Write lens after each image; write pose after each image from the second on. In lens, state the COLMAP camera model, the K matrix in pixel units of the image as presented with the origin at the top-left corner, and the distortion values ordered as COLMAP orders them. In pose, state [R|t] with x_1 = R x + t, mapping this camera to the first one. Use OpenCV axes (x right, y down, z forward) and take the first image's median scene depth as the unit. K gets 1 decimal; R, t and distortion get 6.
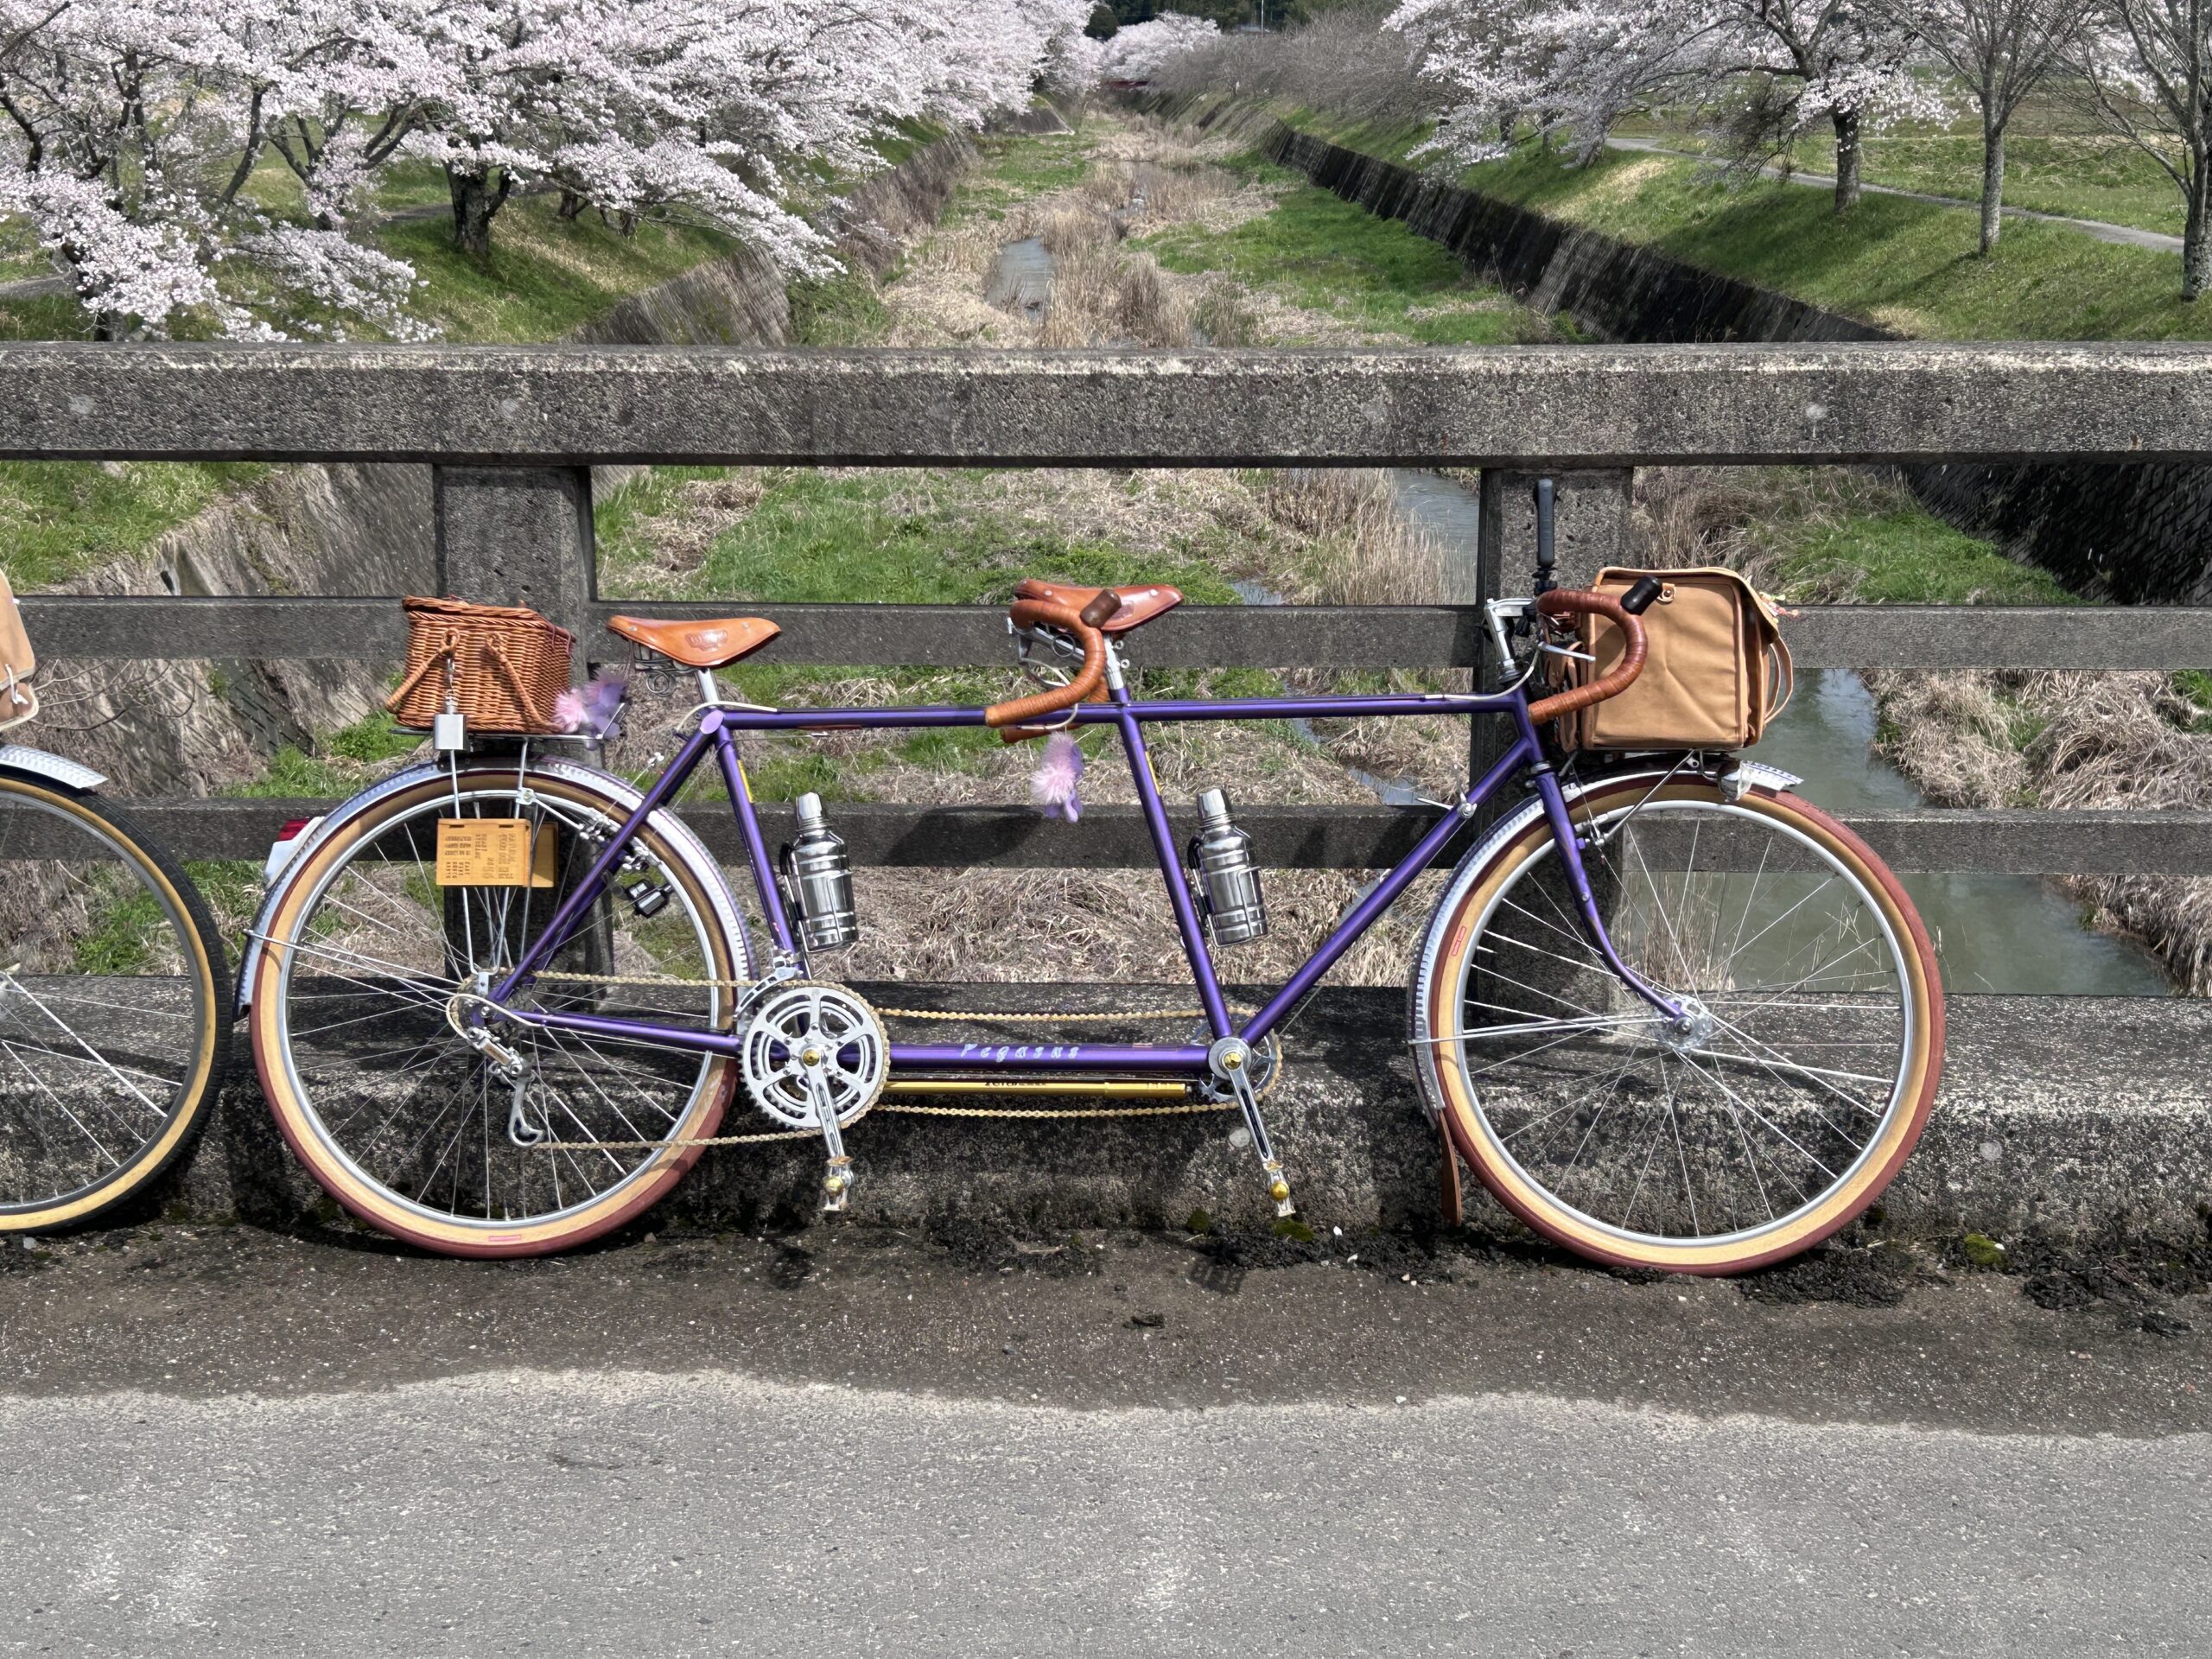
lens RADIAL K [[2838.5, 0, 1092.5], [0, 2838.5, 891.2], [0, 0, 1]] dist [0.124937, -0.316648]
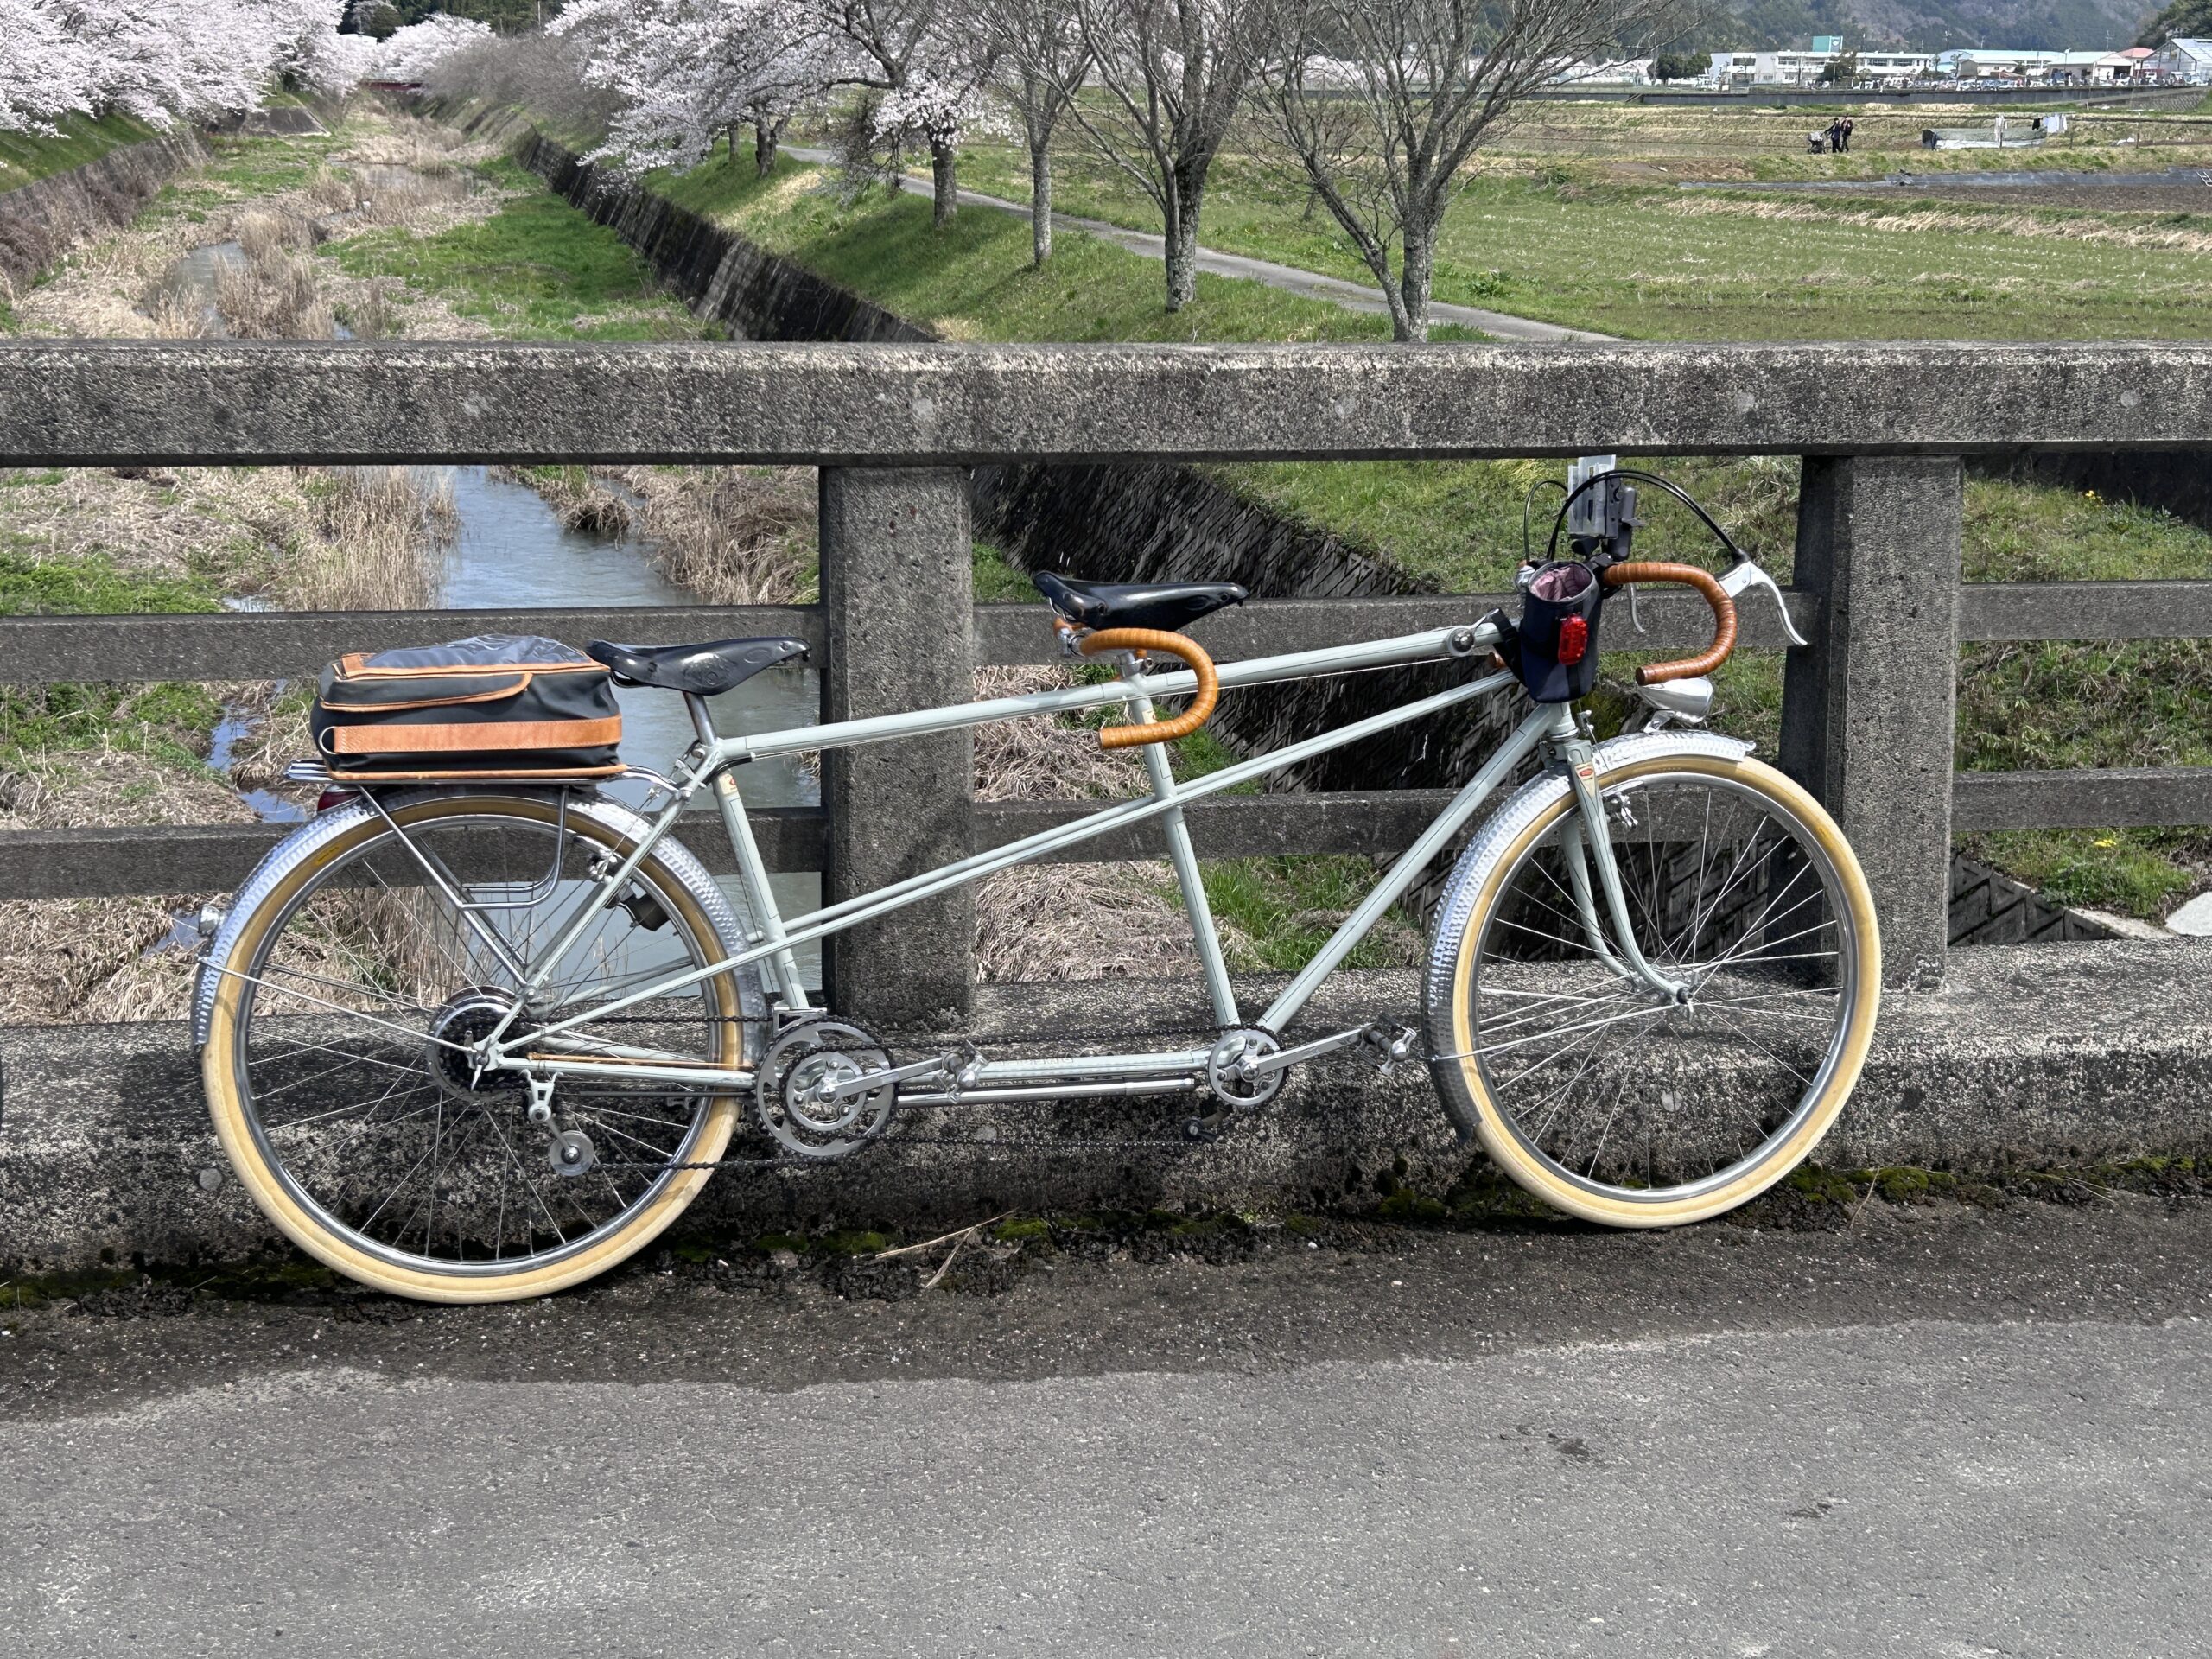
lens RADIAL K [[2838.5, 0, 1092.5], [0, 2838.5, 891.2], [0, 0, 1]] dist [0.124937, -0.316648]
pose [[0.971860, -0.047264, 0.230768, 0.080450], [0.048014, 0.998844, 0.002367, 0.000941], [-0.230613, 0.008780, 0.973006, -0.001434]]
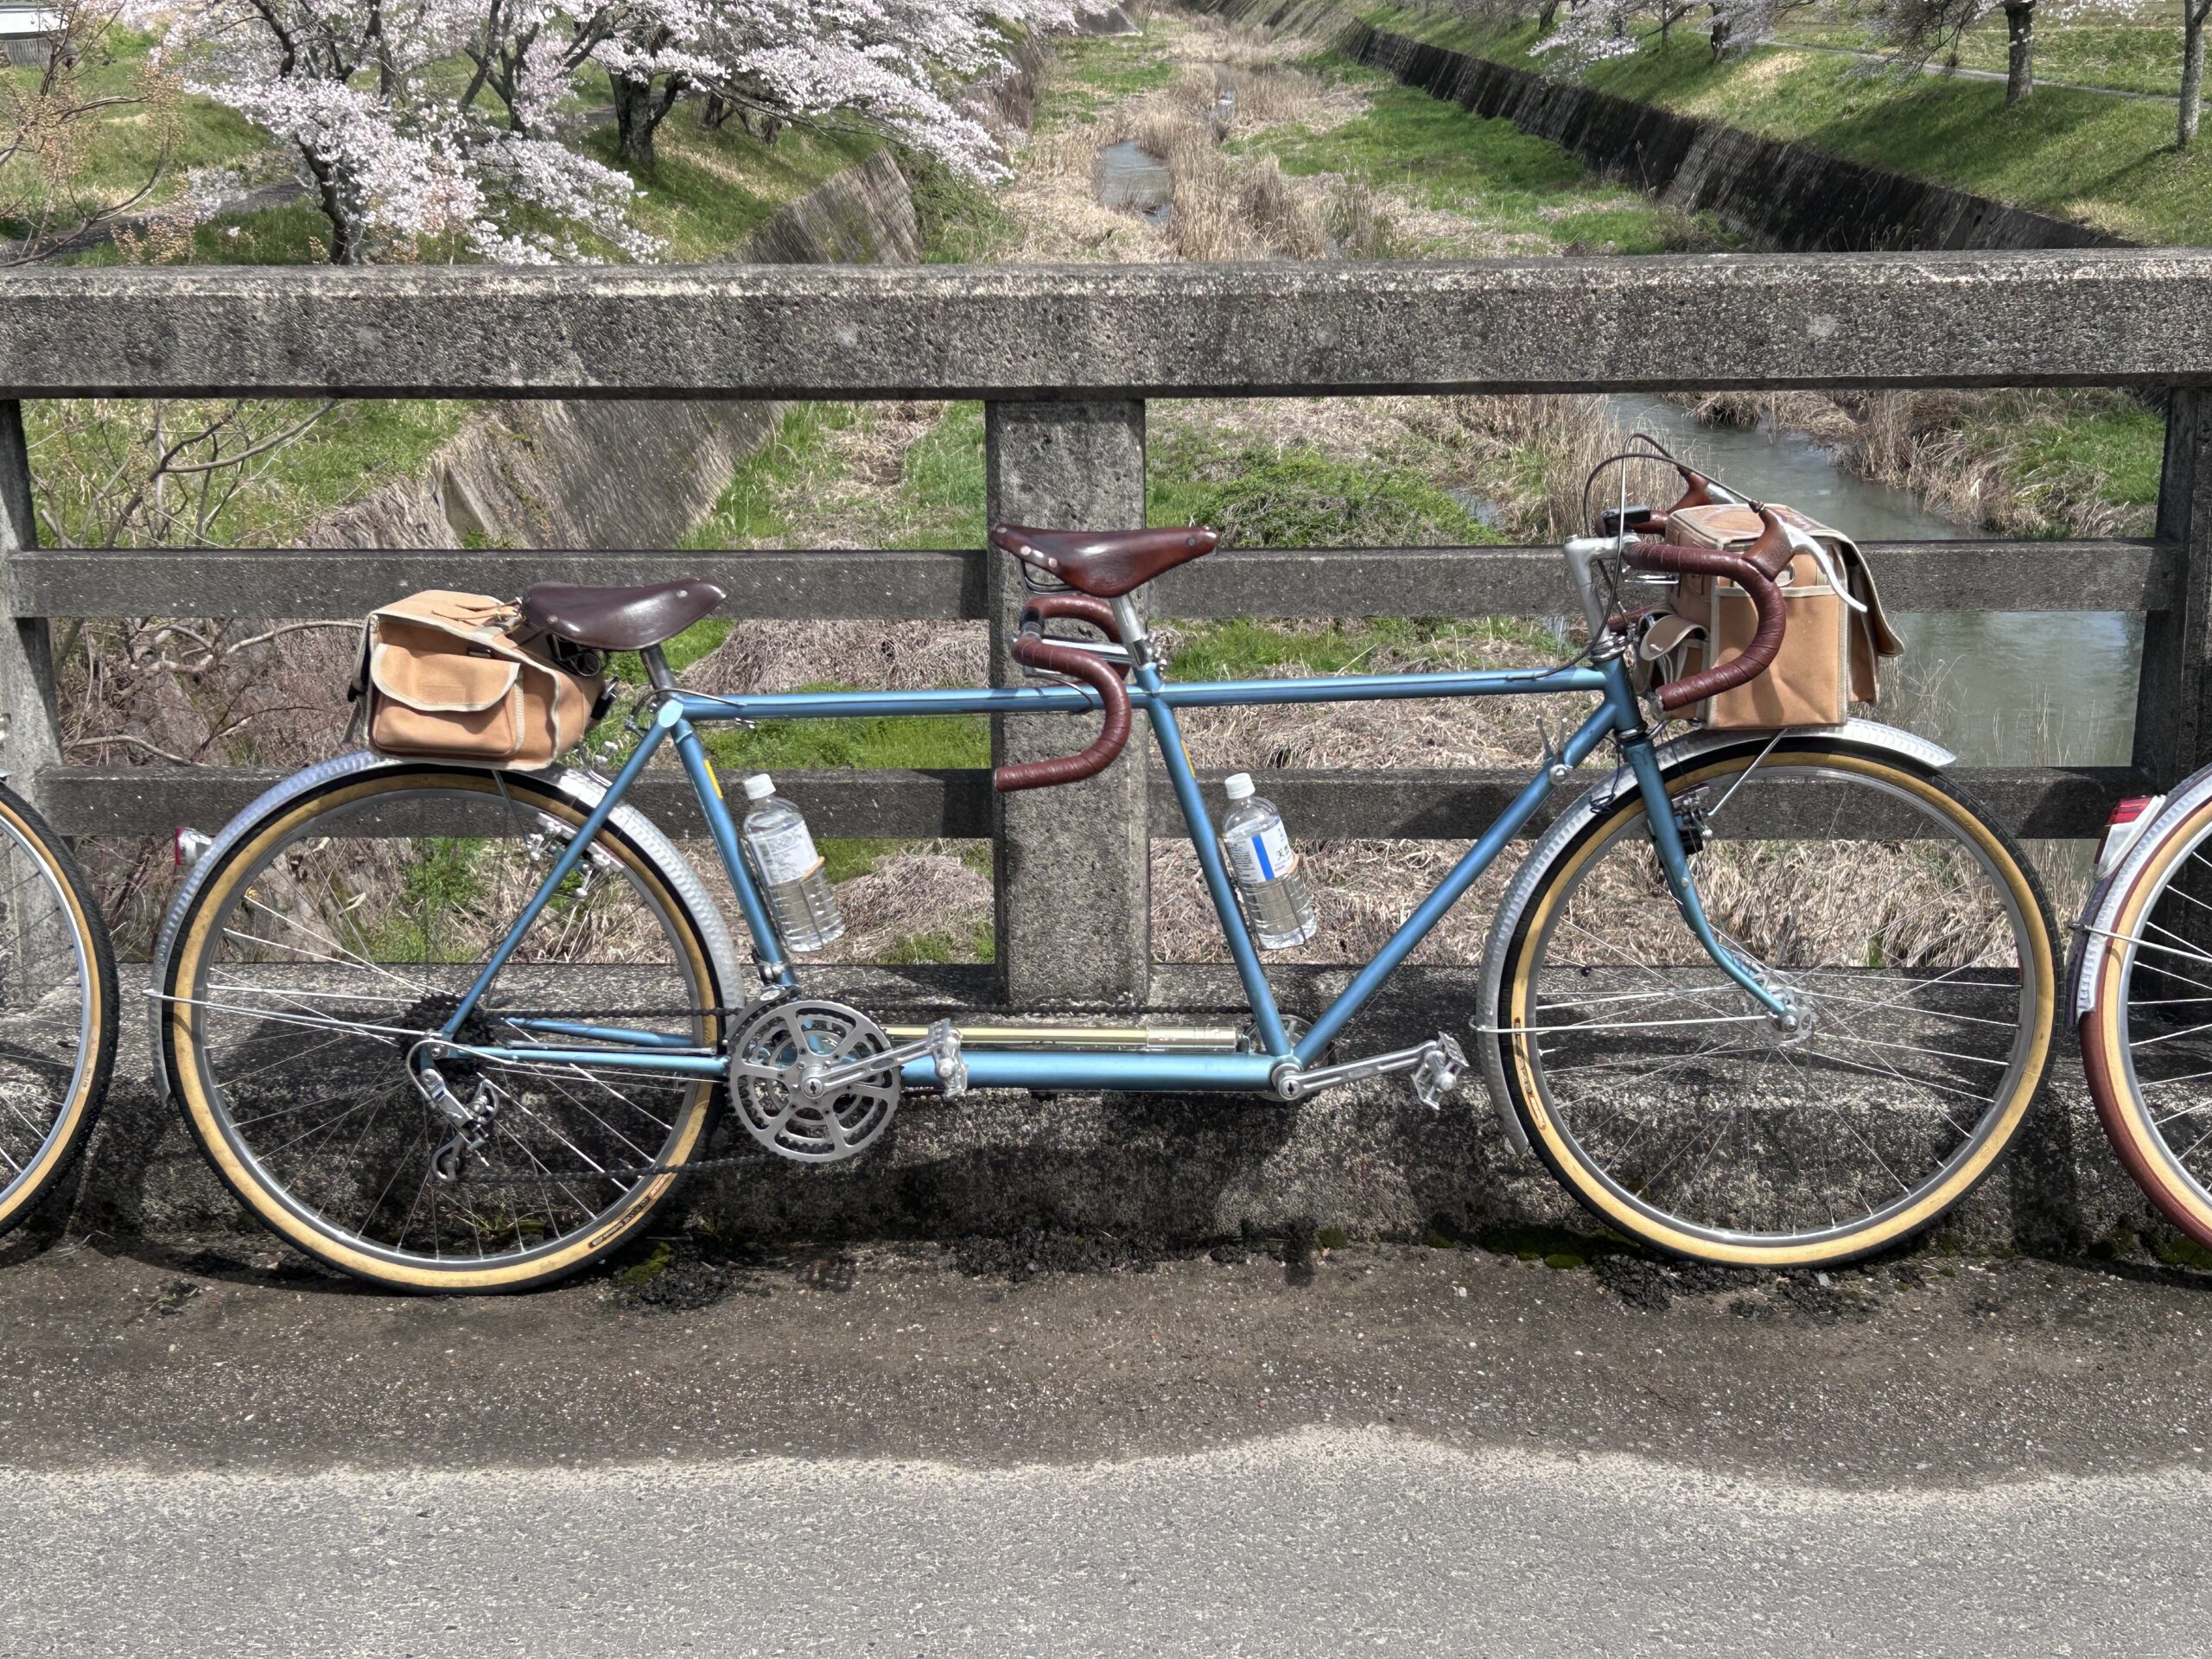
lens RADIAL K [[2839.1, 0, 1110.1], [0, 2839.1, 903.1], [0, 0, 1]] dist [0.107855, -0.260480]
pose [[0.999860, -0.006226, -0.015539, -0.040121], [0.006776, 0.999343, 0.035591, -0.001840], [0.015307, -0.035692, 0.999246, 0.008316]]
